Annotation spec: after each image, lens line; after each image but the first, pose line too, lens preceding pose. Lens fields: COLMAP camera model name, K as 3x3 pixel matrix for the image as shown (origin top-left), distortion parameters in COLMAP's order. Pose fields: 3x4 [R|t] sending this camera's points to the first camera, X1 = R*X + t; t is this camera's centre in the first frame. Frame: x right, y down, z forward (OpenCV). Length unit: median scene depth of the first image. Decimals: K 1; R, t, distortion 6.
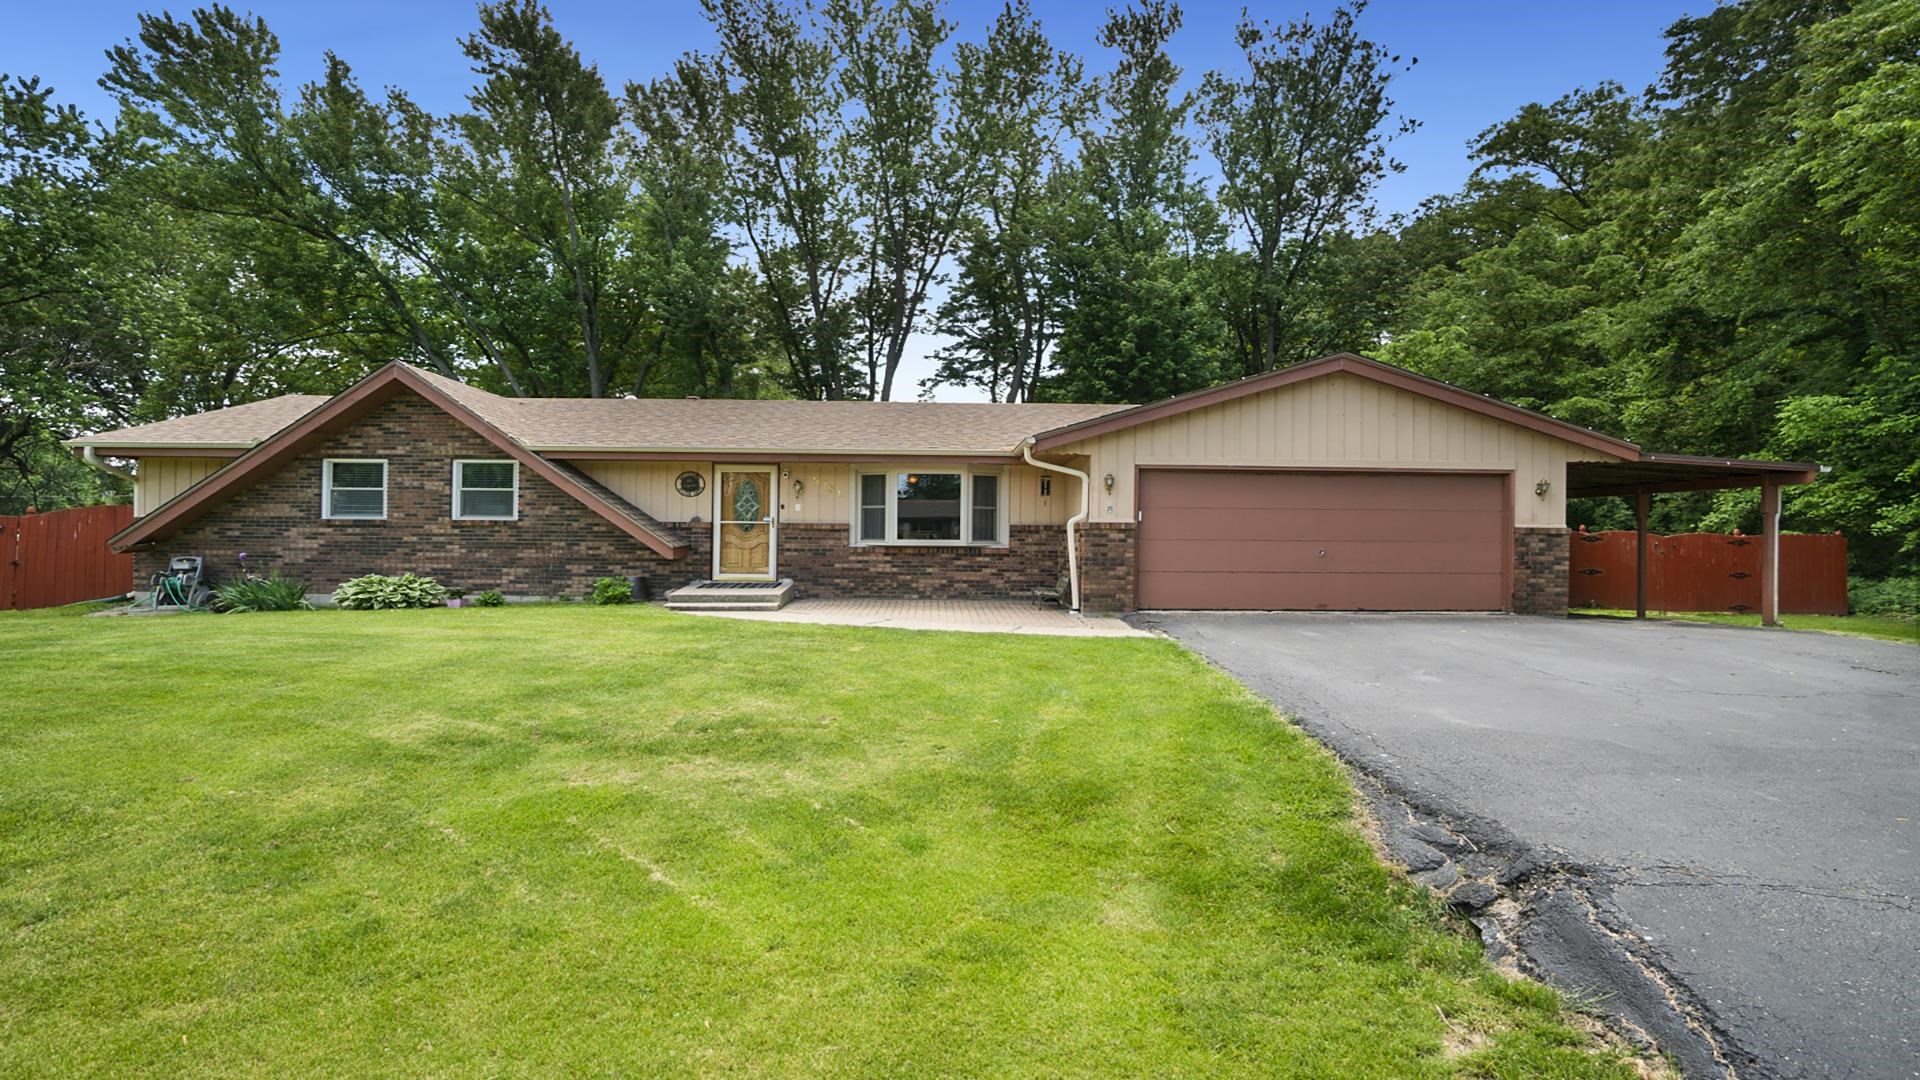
lens RADIAL K [[842.6, 0, 960.0], [0, 842.6, 540.0], [0, 0, 1]] dist [-0.057080, 0.027149]
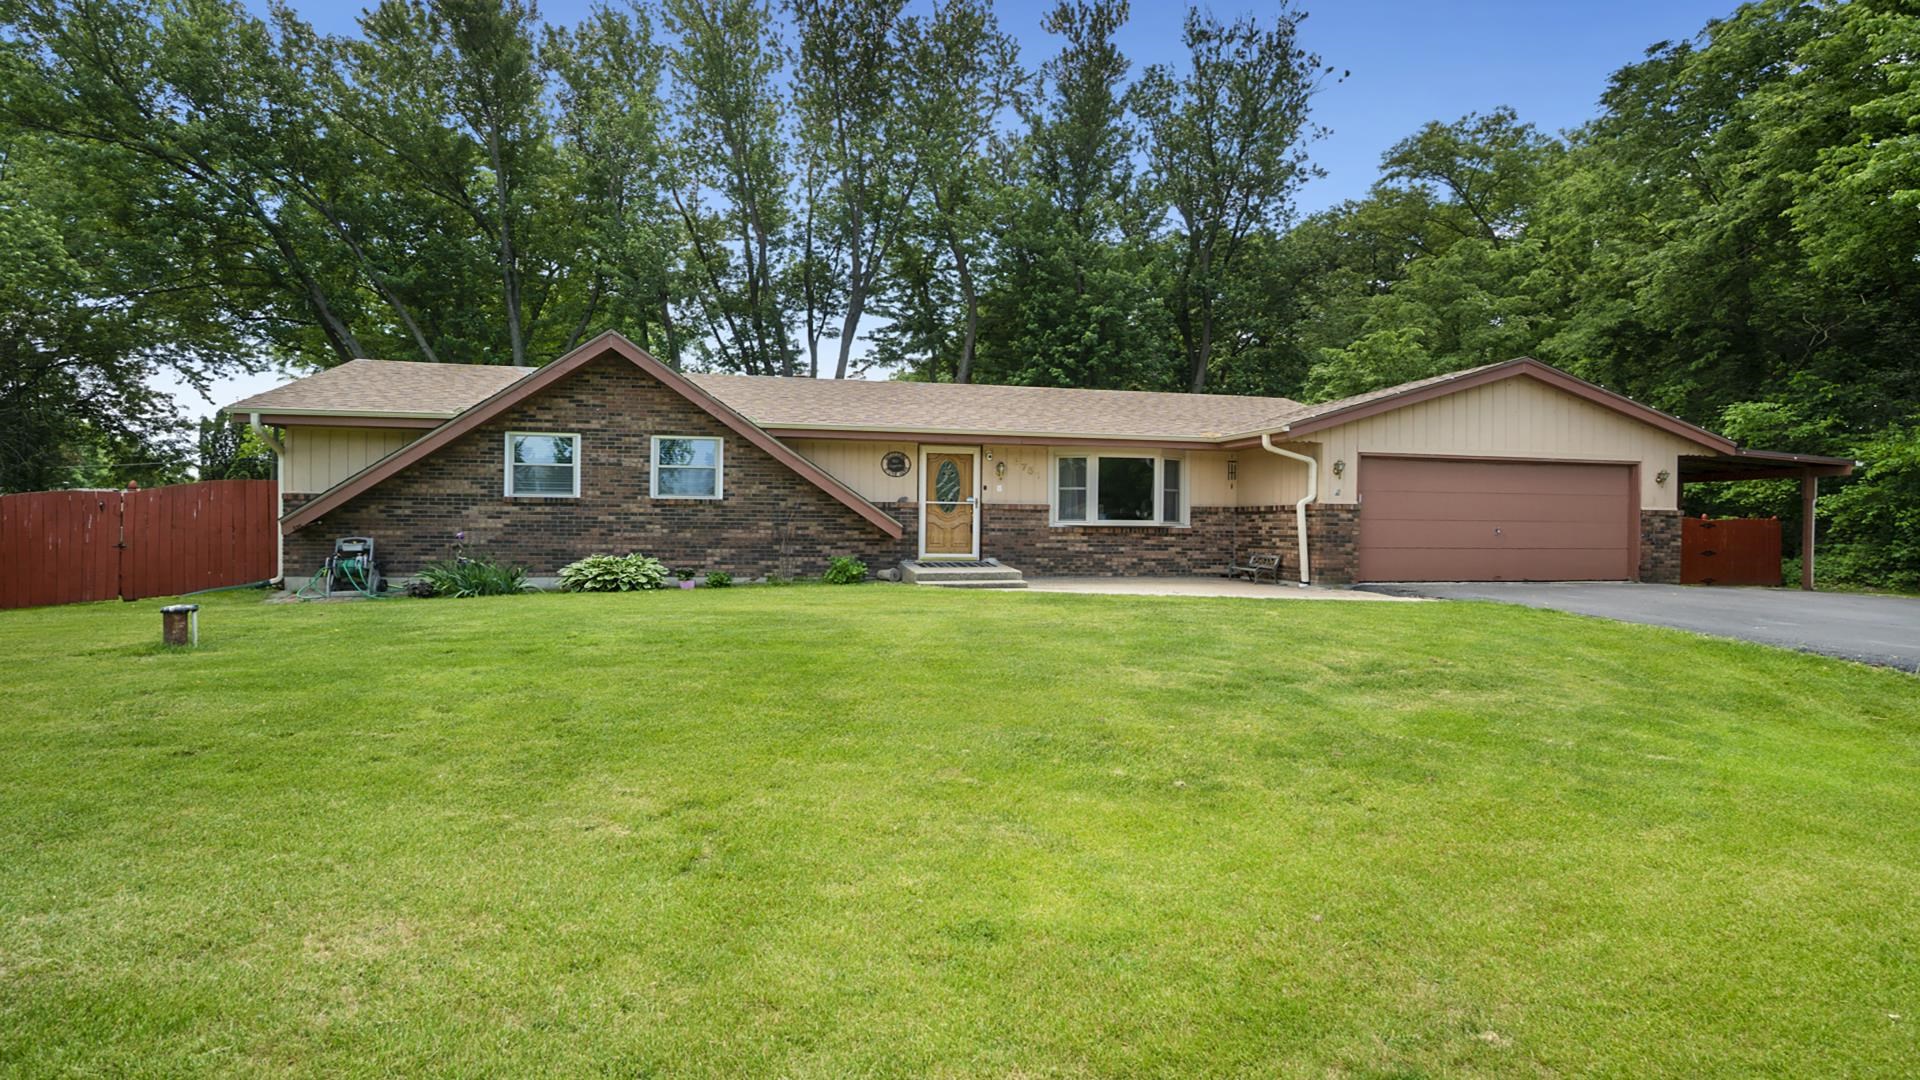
lens RADIAL K [[874.2, 0, 961.0], [0, 874.2, 534.3], [0, 0, 1]] dist [-0.052943, 0.030763]
pose [[0.986177, -0.001021, 0.165692, -0.418157], [-0.000030, 0.999980, 0.006345, 0.010296], [-0.165695, -0.006262, 0.986157, -0.043621]]
